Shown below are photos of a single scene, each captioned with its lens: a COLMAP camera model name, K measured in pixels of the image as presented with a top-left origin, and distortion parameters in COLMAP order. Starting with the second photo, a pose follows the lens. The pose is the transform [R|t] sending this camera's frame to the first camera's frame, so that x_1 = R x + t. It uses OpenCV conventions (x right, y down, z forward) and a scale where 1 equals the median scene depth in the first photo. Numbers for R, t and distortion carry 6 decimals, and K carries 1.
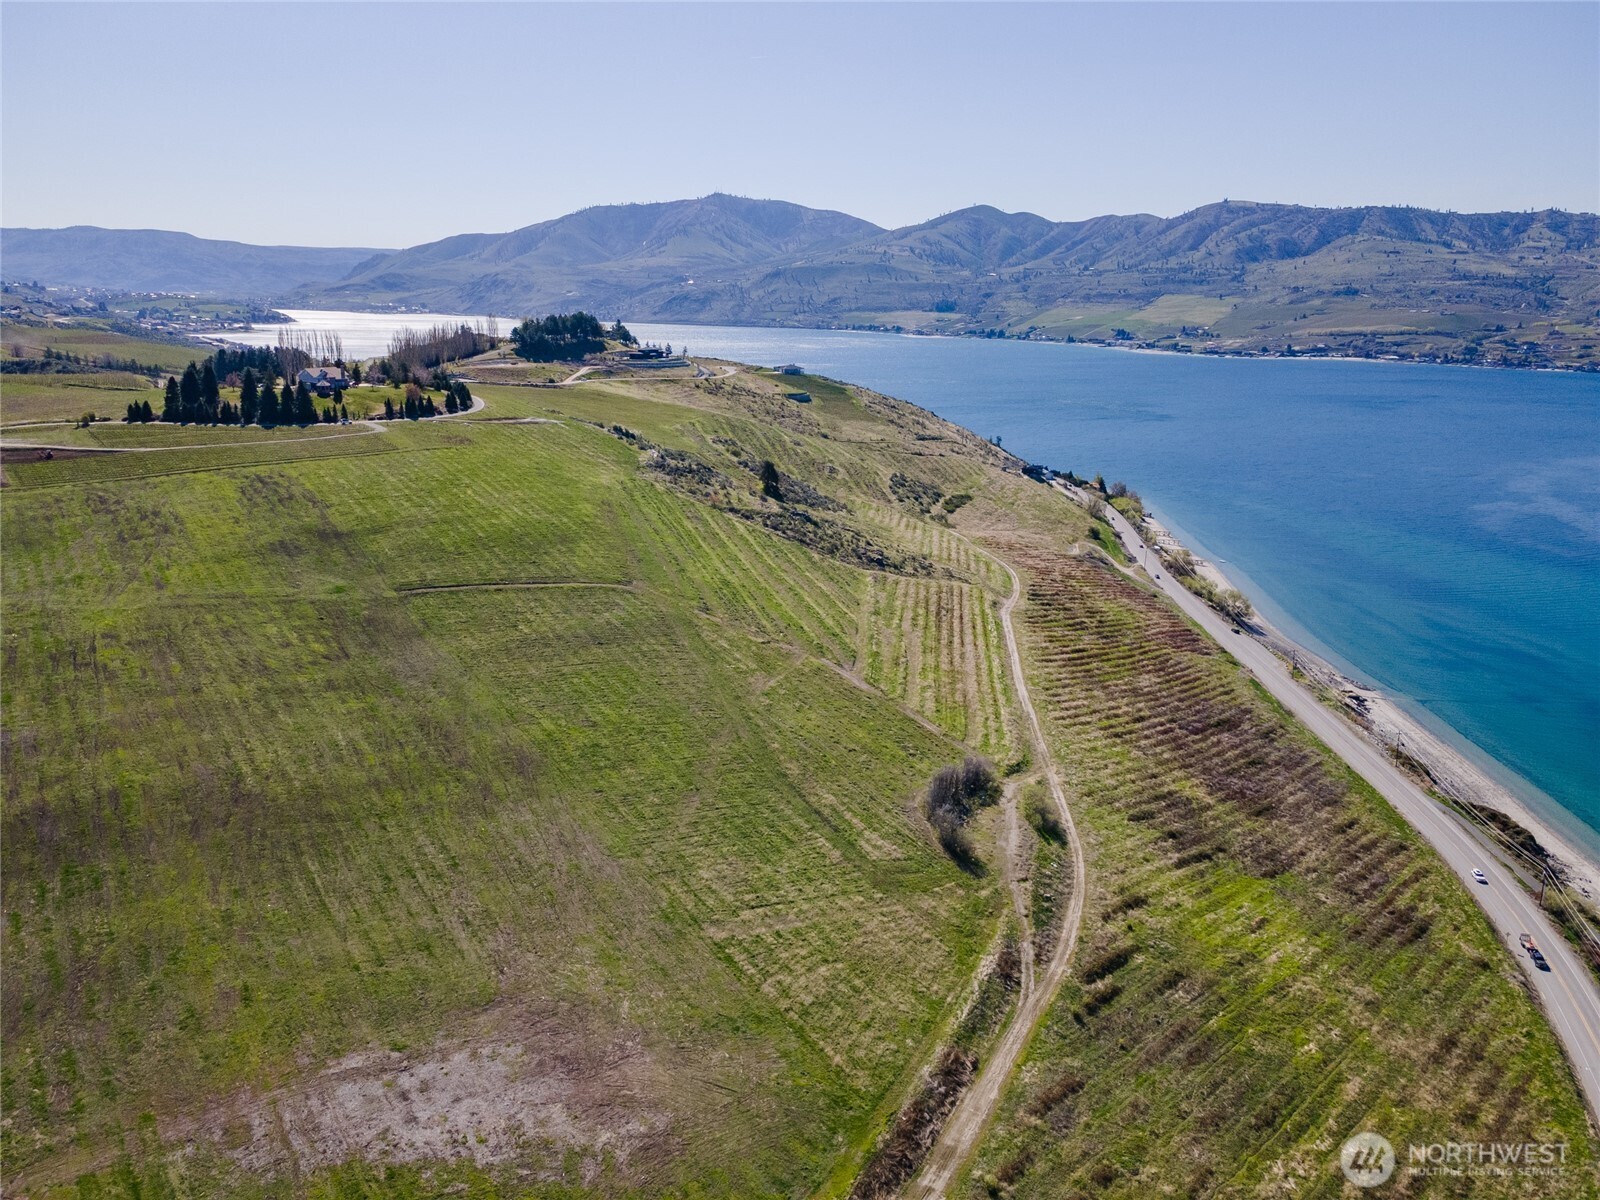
lens RADIAL K [[1157.7, 0, 786.8], [0, 1157.7, 591.5], [0, 0, 1]] dist [0.034911, 0.005729]
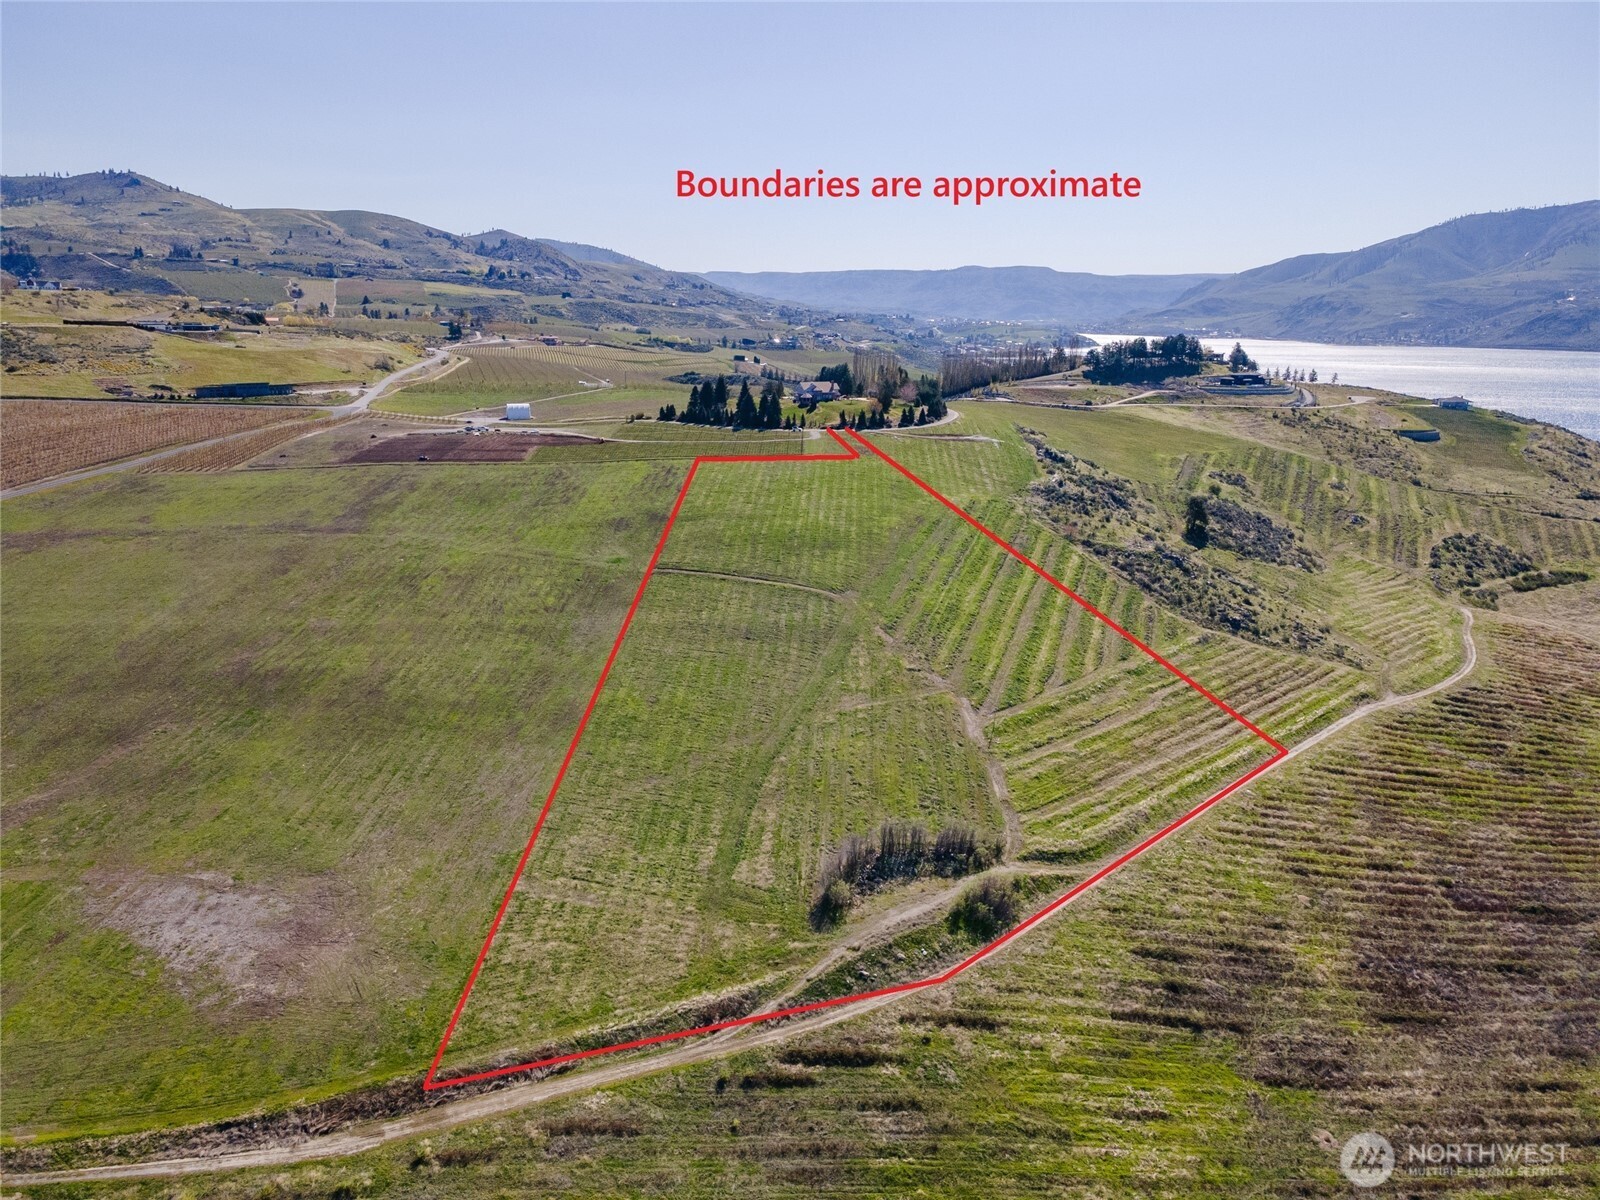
lens RADIAL K [[1157.7, 0, 786.8], [0, 1157.7, 591.5], [0, 0, 1]] dist [0.034911, 0.005729]
pose [[0.778032, 0.139865, -0.612457, 0.403325], [-0.152402, 0.987801, 0.031978, -0.029262], [0.609459, 0.068460, 0.789856, 0.136647]]
